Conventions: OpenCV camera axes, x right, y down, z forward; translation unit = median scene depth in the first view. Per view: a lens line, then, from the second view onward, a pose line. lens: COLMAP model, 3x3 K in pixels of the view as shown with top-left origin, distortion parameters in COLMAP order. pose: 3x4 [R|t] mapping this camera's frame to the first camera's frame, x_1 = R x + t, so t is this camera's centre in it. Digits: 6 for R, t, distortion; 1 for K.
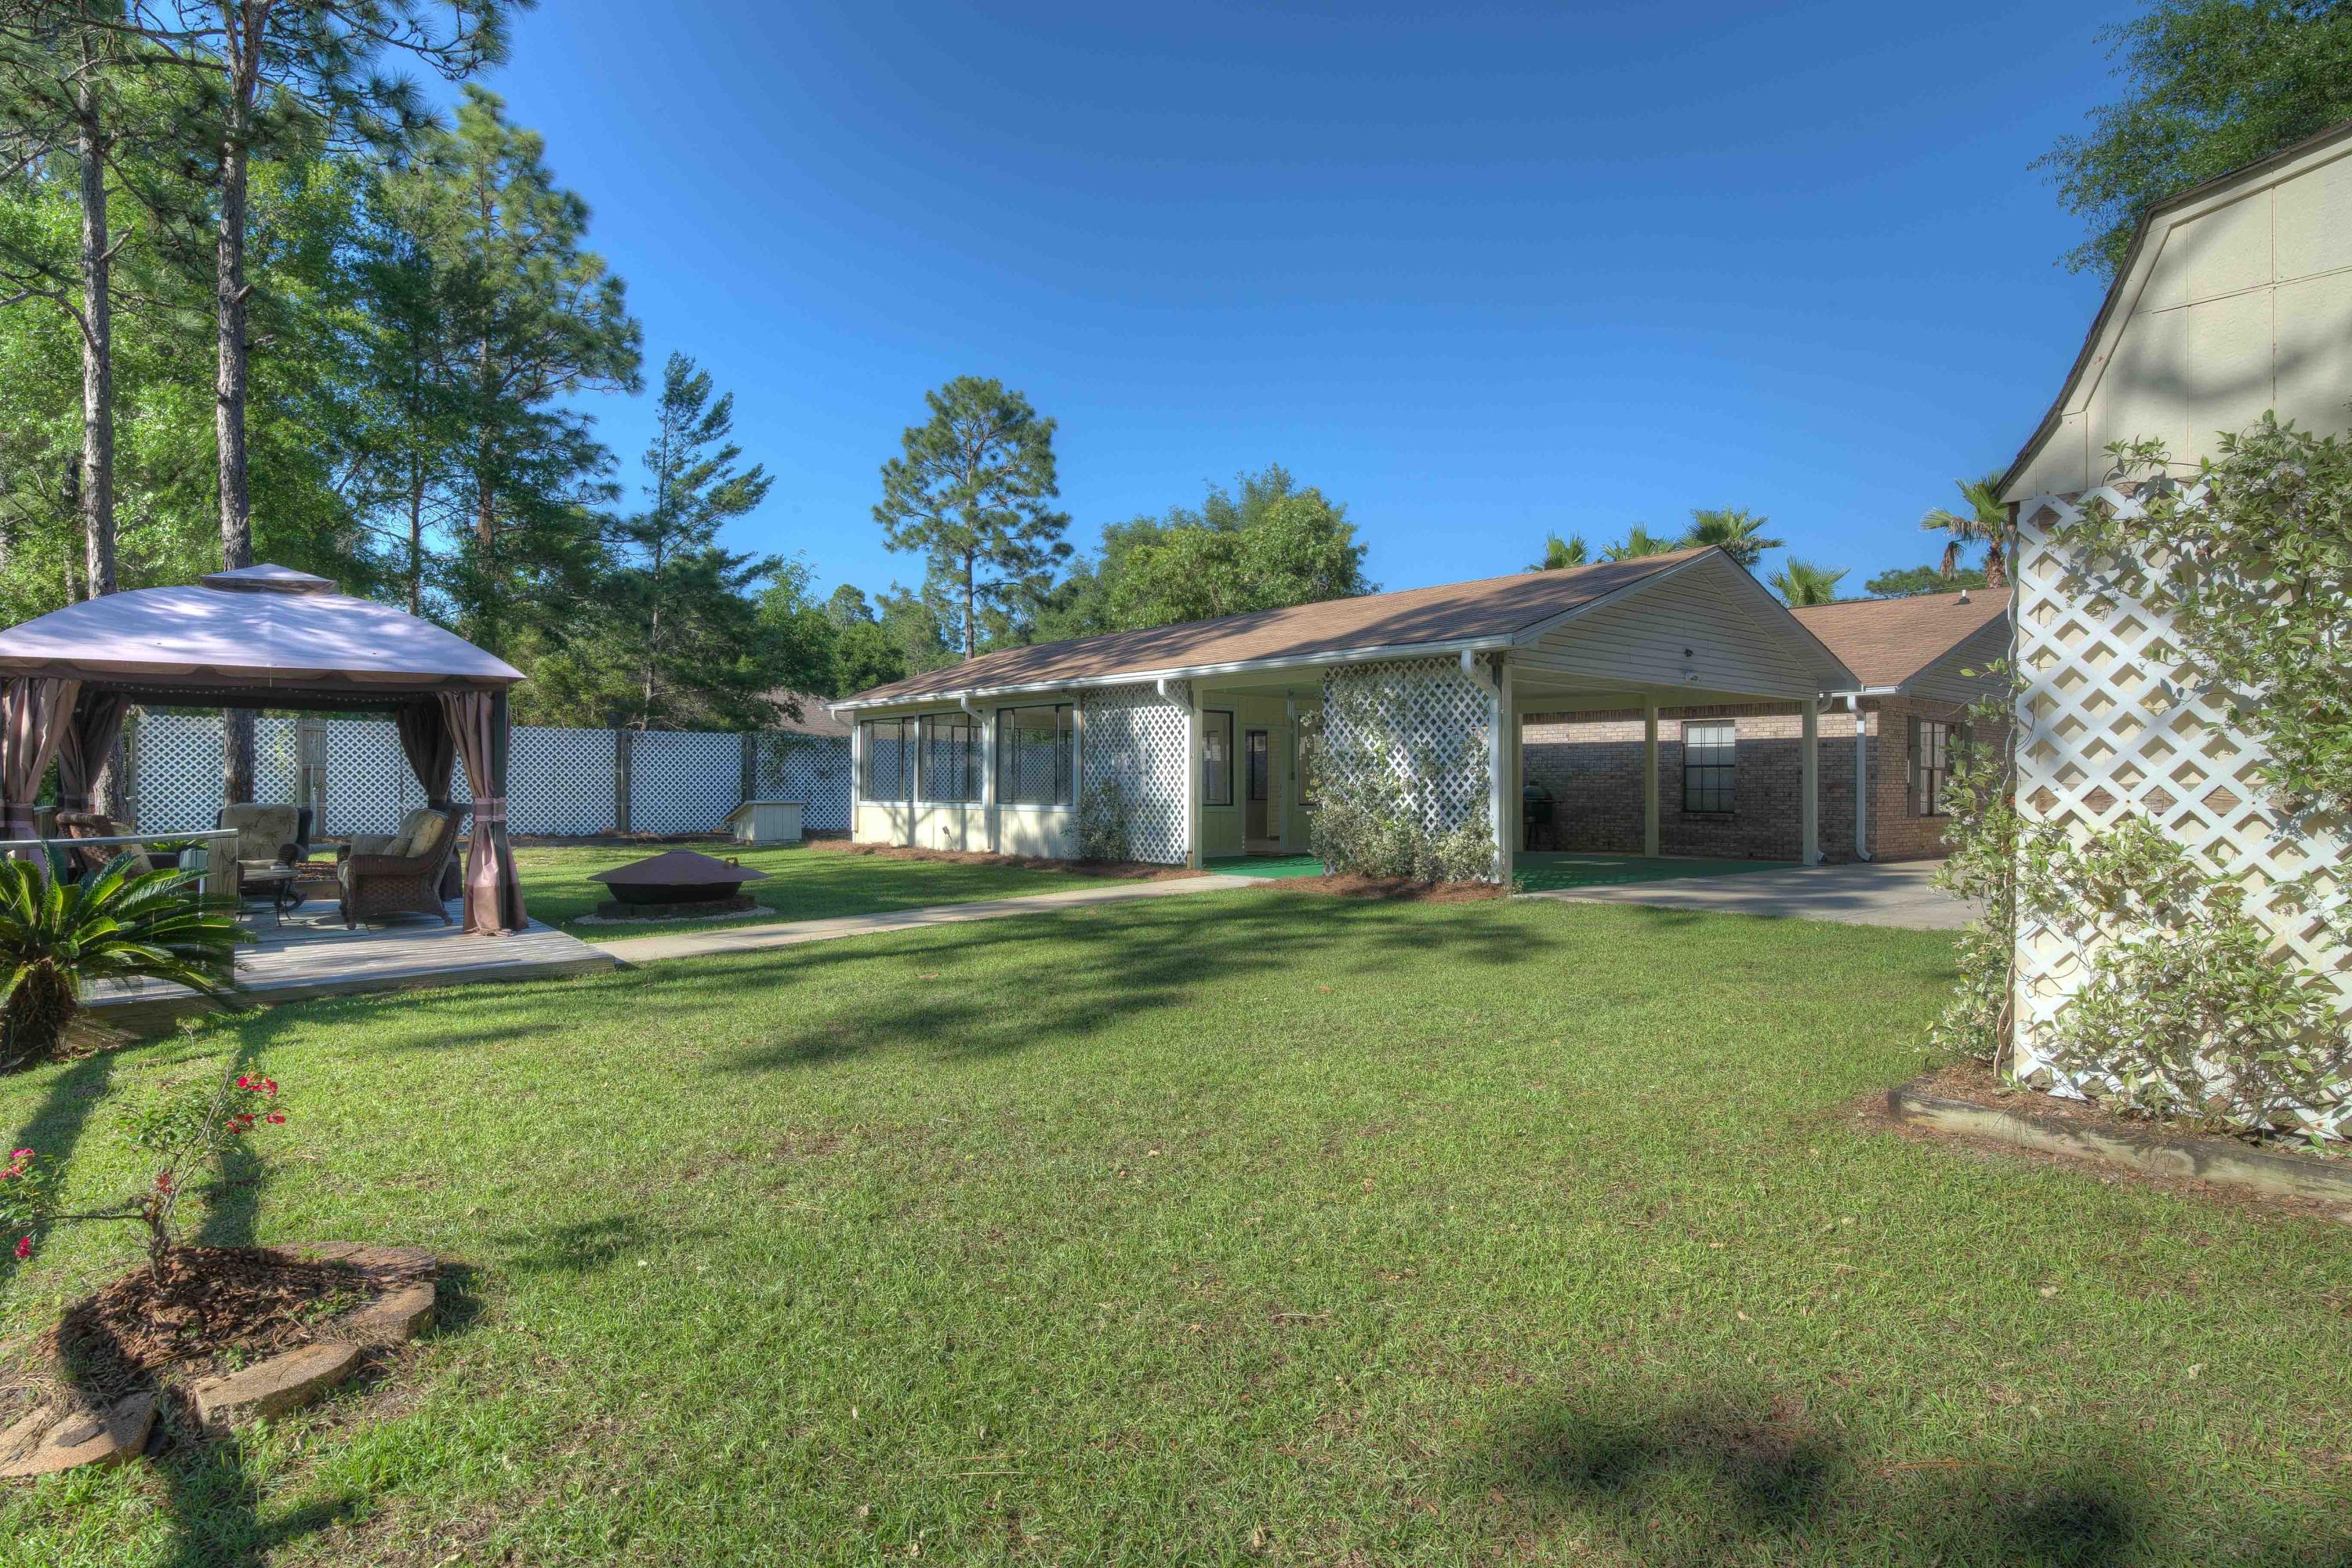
lens RADIAL K [[1272.1, 0, 1183.4], [0, 1272.1, 789.1], [0, 0, 1]] dist [-0.012560, 0.000323]
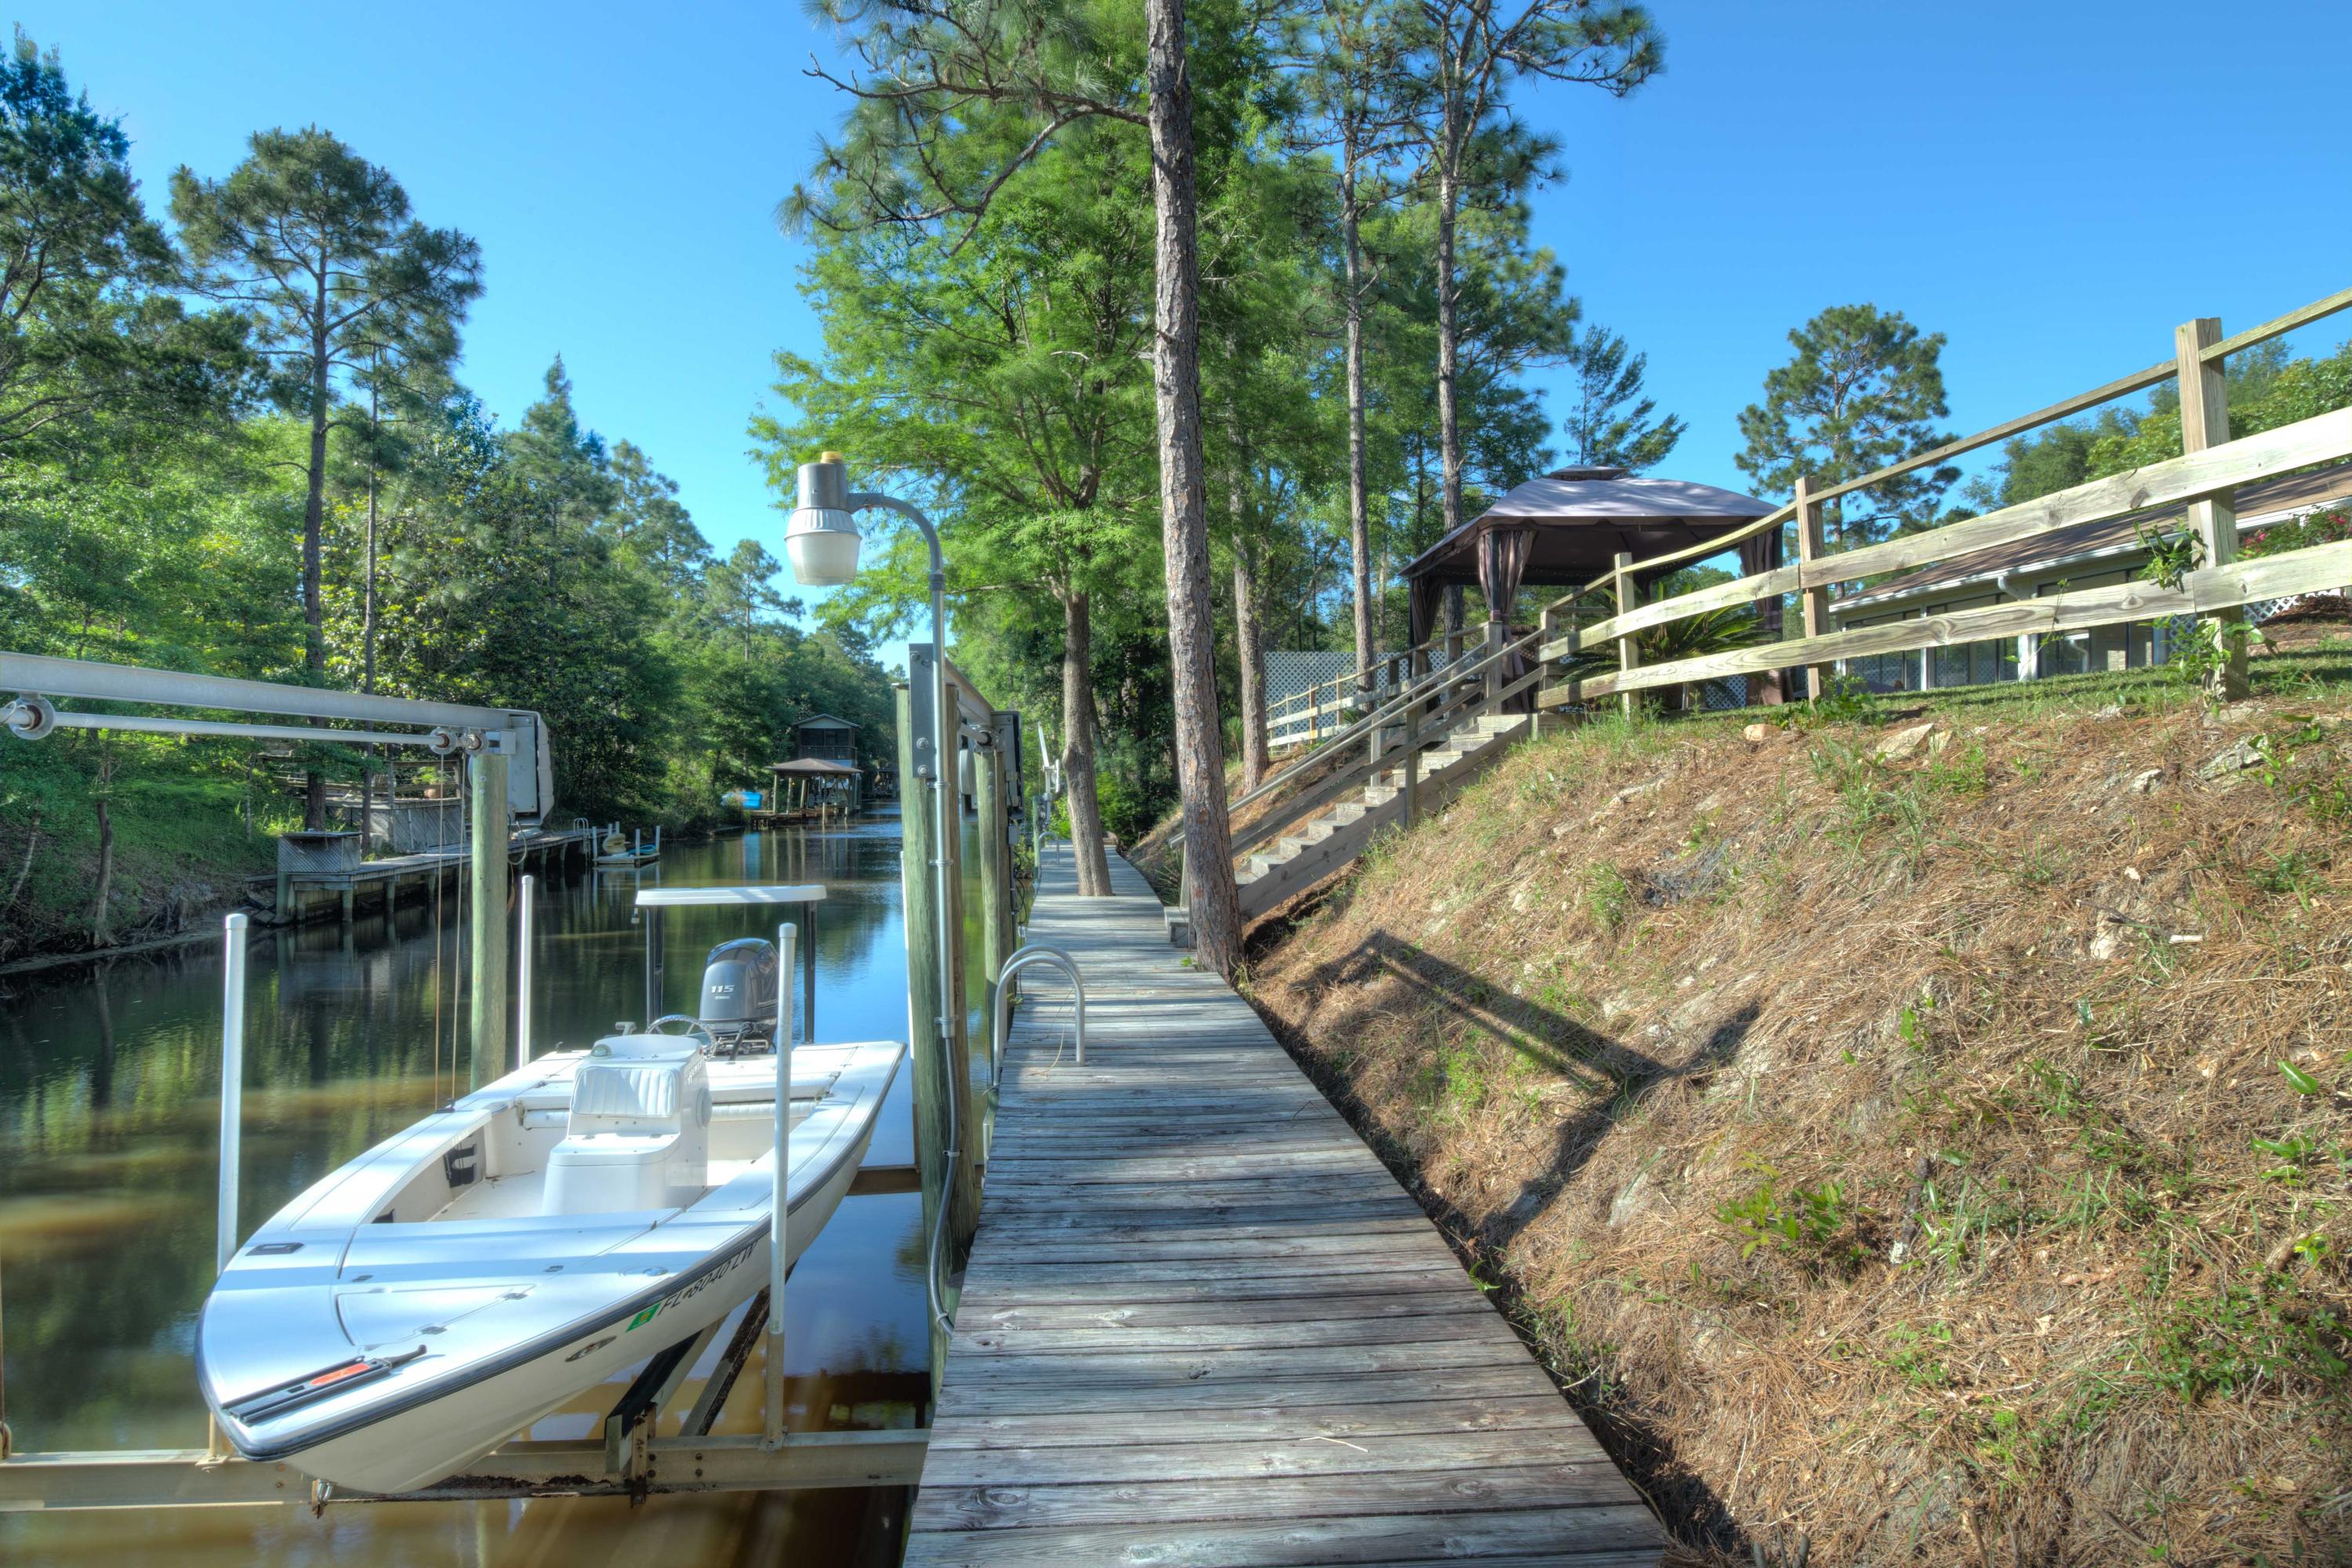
lens RADIAL K [[1272.1, 0, 1169.7], [0, 1272.1, 783.7], [0, 0, 1]] dist [-0.012560, 0.000323]
pose [[0.834509, -0.006410, -0.550956, -0.065671], [0.007313, 0.999973, -0.000557, 0.034484], [0.550945, -0.003564, 0.834534, -0.083148]]
